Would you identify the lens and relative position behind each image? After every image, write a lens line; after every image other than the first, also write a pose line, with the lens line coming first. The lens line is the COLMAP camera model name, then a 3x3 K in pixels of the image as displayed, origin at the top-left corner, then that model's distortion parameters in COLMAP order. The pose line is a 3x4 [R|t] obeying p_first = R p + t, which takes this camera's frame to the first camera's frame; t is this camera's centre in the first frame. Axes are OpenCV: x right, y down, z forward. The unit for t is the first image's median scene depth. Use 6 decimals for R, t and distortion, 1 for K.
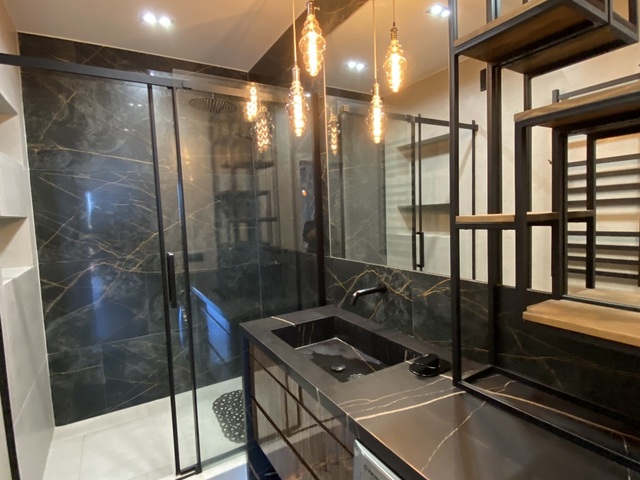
lens RADIAL K [[339.4, 0, 319.3], [0, 339.4, 237.1], [0, 0, 1]] dist [0.010397, -0.017700]
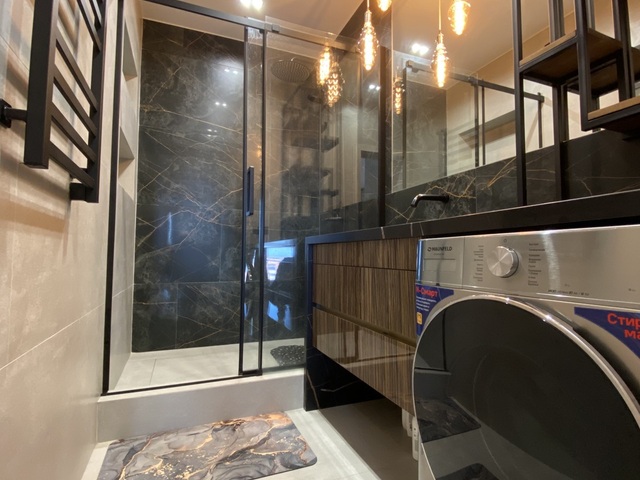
lens RADIAL K [[339.4, 0, 319.9], [0, 339.4, 238.0], [0, 0, 1]] dist [0.010397, -0.017700]
pose [[0.986677, 0.035568, -0.158758, -0.015010], [-0.054237, 0.991900, -0.114857, 0.293810], [0.153387, 0.121938, 0.980614, -0.038340]]
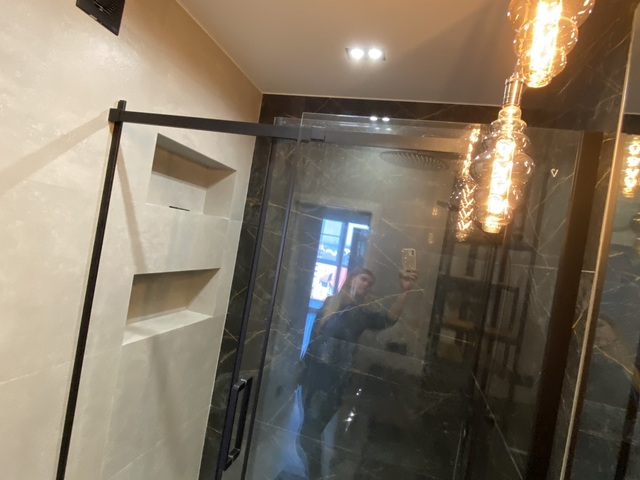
lens RADIAL K [[347.9, 0, 322.4], [0, 347.9, 237.2], [0, 0, 1]] dist [0.013486, -0.018323]
pose [[0.674943, 0.147060, -0.723067, 0.080079], [-0.241653, 0.969950, -0.028298, -0.178325], [0.697177, 0.193831, 0.690198, 0.434405]]
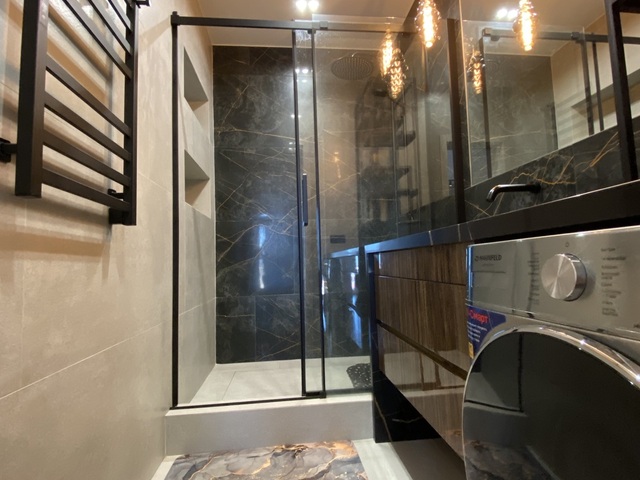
lens RADIAL K [[347.9, 0, 321.3], [0, 347.9, 237.9], [0, 0, 1]] dist [0.013486, -0.018323]
pose [[0.903441, -0.022834, -0.428104, 0.057540], [-0.032499, 0.992060, -0.121497, 0.277850], [0.427478, 0.123679, 0.895525, 0.040750]]
